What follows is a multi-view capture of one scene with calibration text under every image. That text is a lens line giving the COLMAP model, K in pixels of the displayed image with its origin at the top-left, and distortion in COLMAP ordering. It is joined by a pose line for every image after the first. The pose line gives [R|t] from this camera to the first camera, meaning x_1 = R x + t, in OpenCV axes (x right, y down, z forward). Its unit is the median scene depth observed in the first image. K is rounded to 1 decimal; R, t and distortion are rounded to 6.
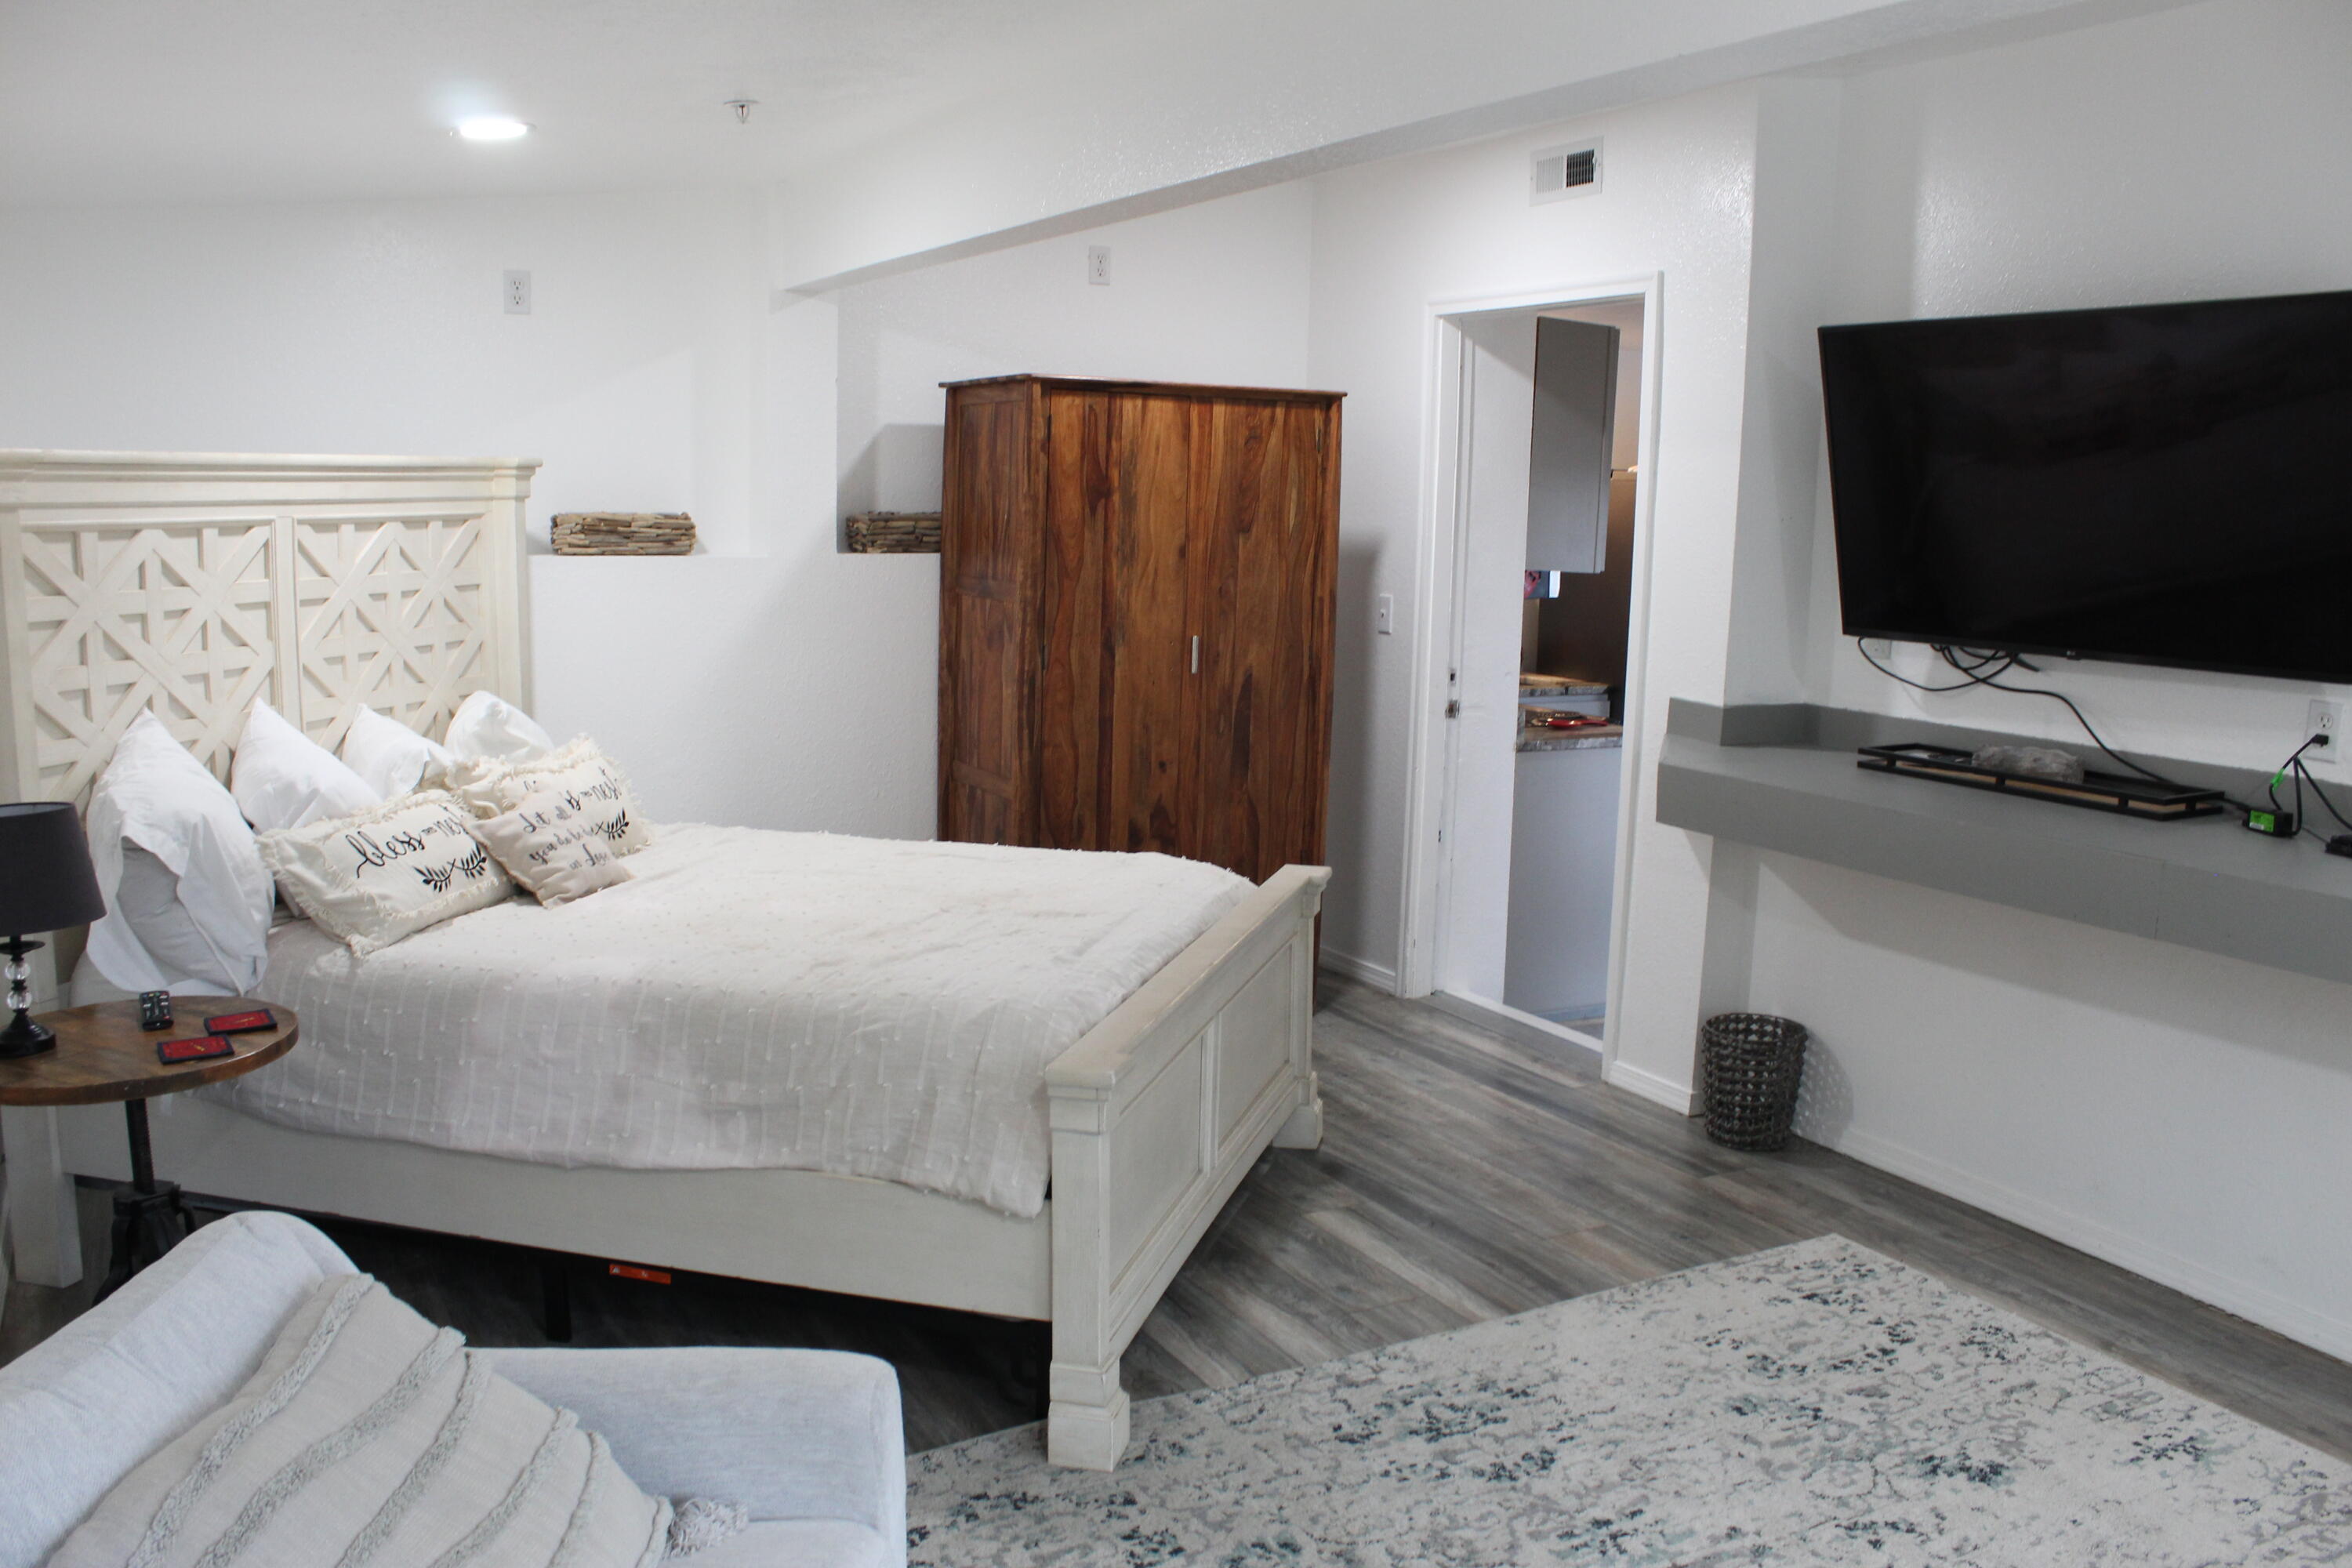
lens RADIAL K [[1934.4, 0, 1175.7], [0, 1934.4, 745.2], [0, 0, 1]] dist [-0.064535, 0.002860]
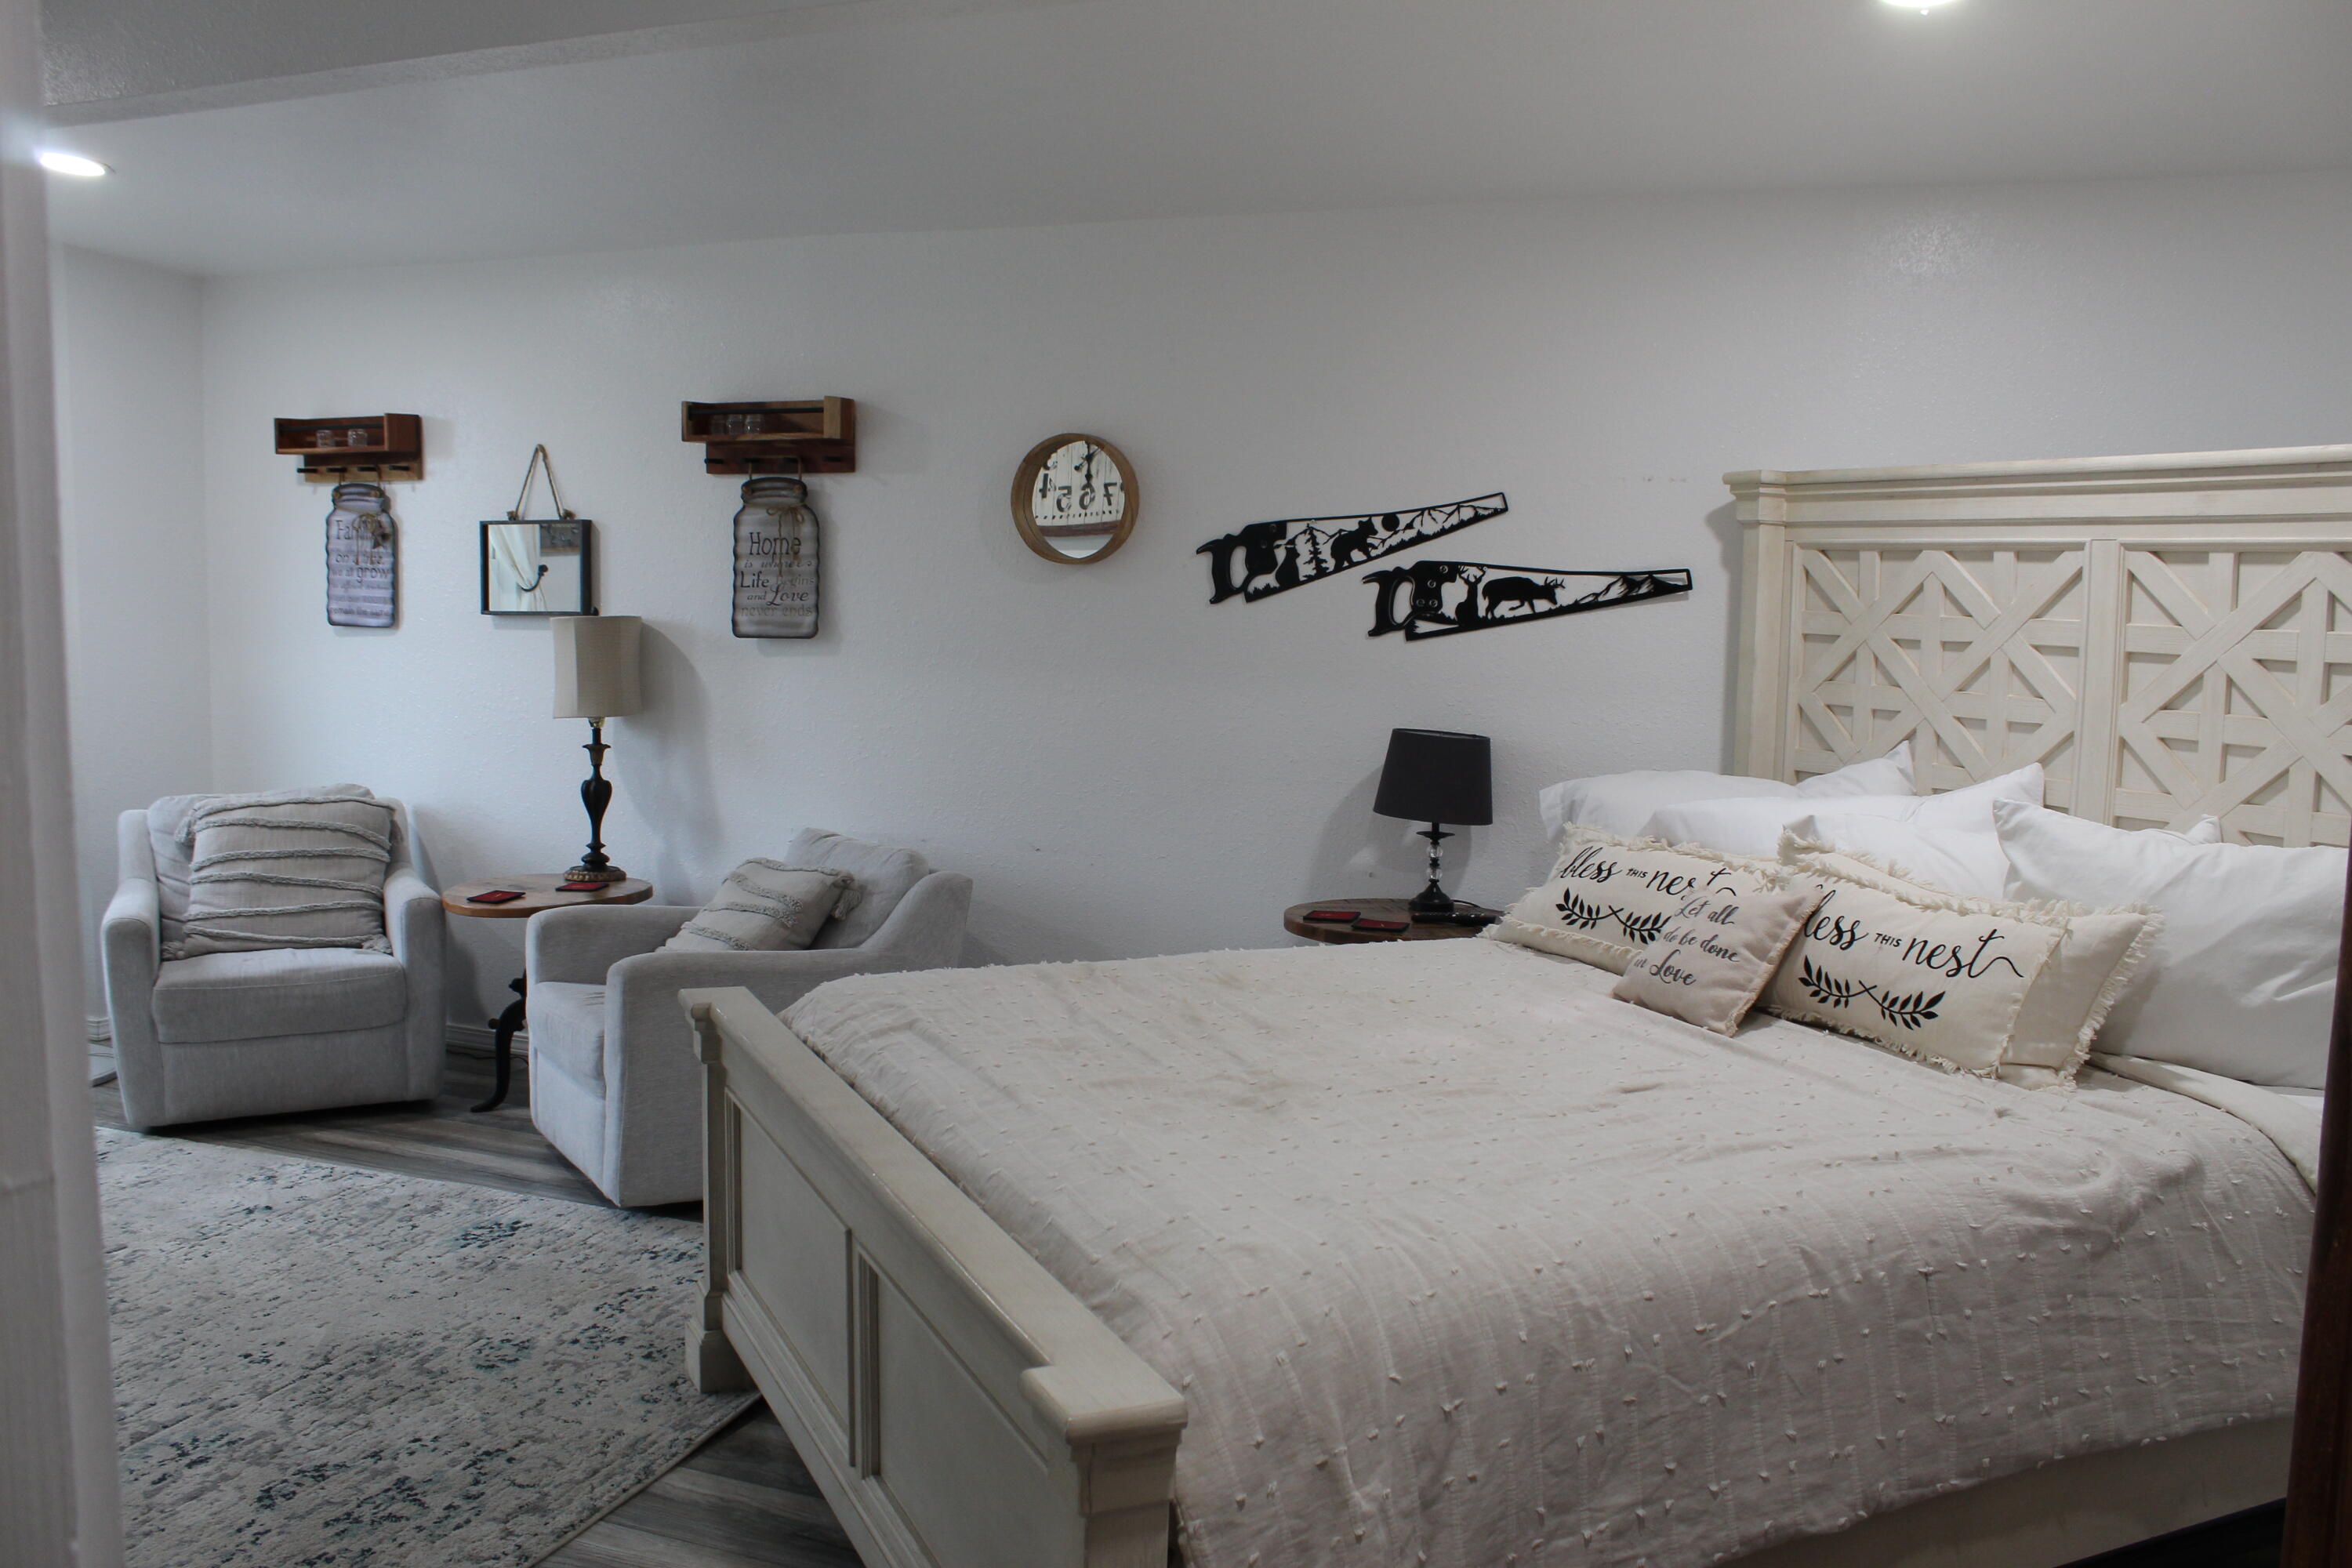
lens RADIAL K [[1969.7, 0, 1190.5], [0, 1969.7, 796.6], [0, 0, 1]] dist [-0.157163, 0.144772]
pose [[-0.762038, 0.038660, -0.646377, 0.407716], [-0.121884, 0.971810, 0.201818, -0.170496], [0.635958, 0.232575, -0.735844, 1.777505]]
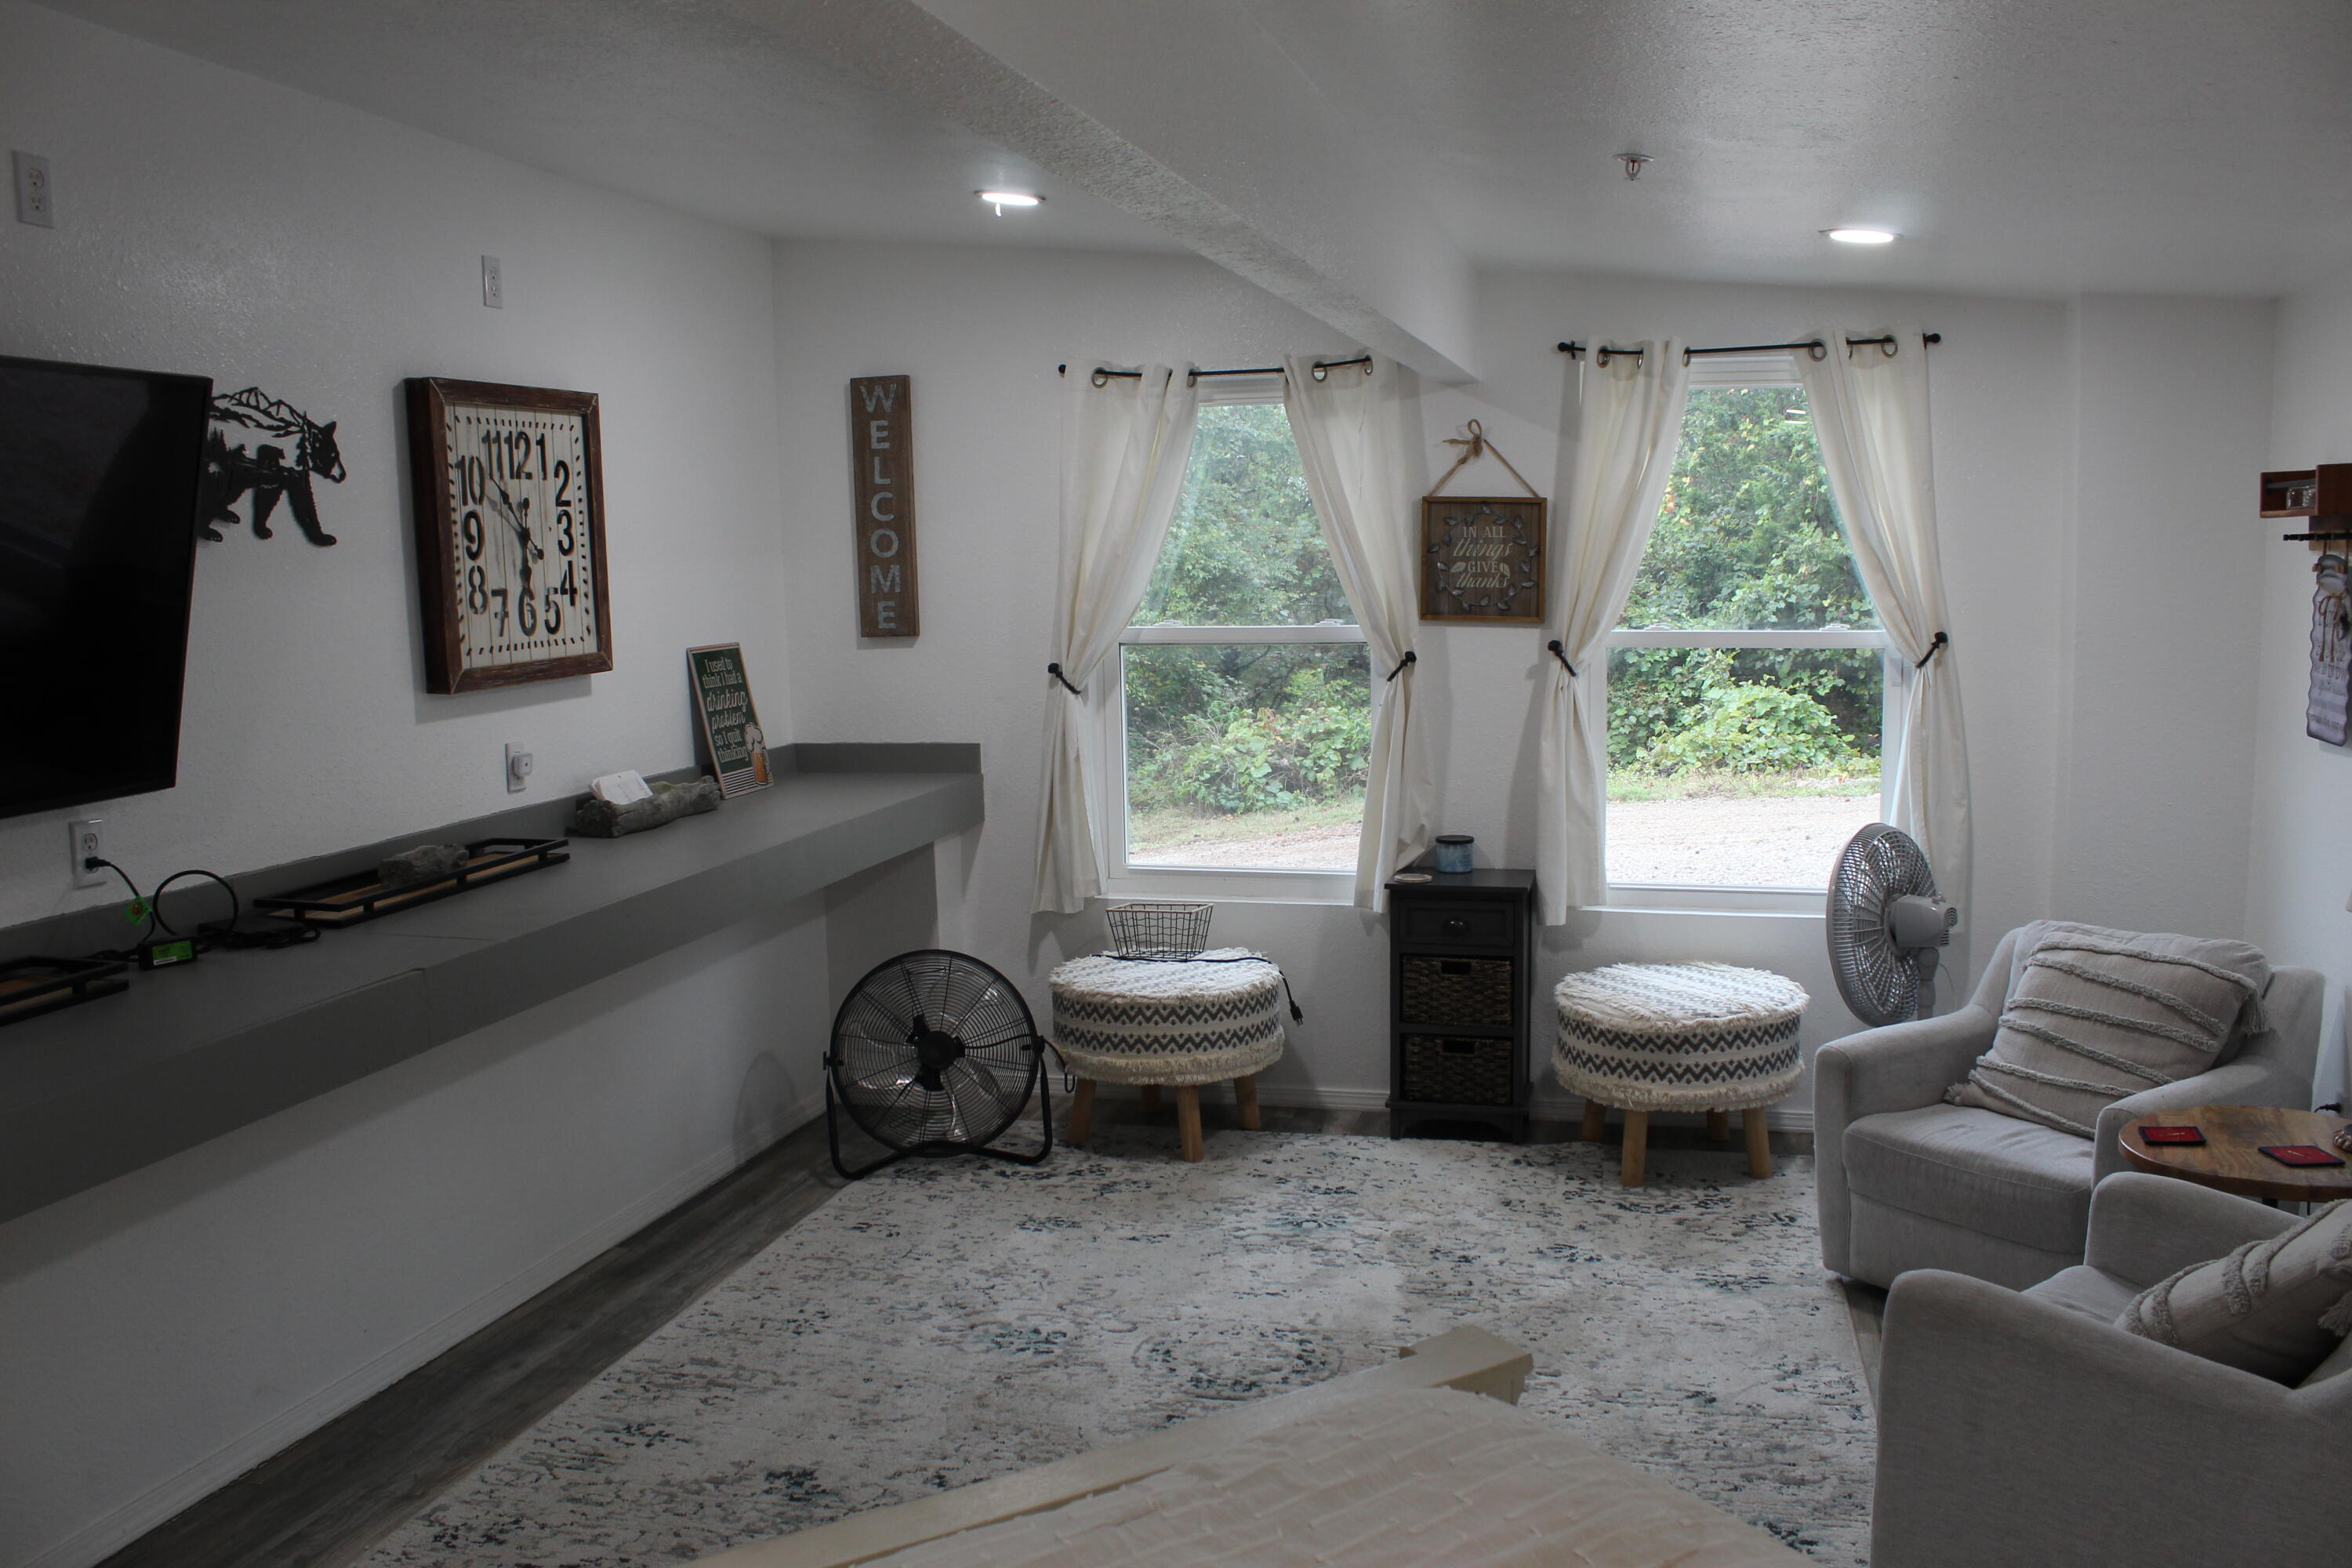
lens RADIAL K [[1969.7, 0, 1190.5], [0, 1969.7, 796.6], [0, 0, 1]] dist [-0.157163, 0.144772]
pose [[-0.731944, -0.095332, 0.674662, -0.424632], [0.092877, 0.966962, 0.237399, -0.222103], [-0.675005, 0.236424, -0.698908, 1.453992]]
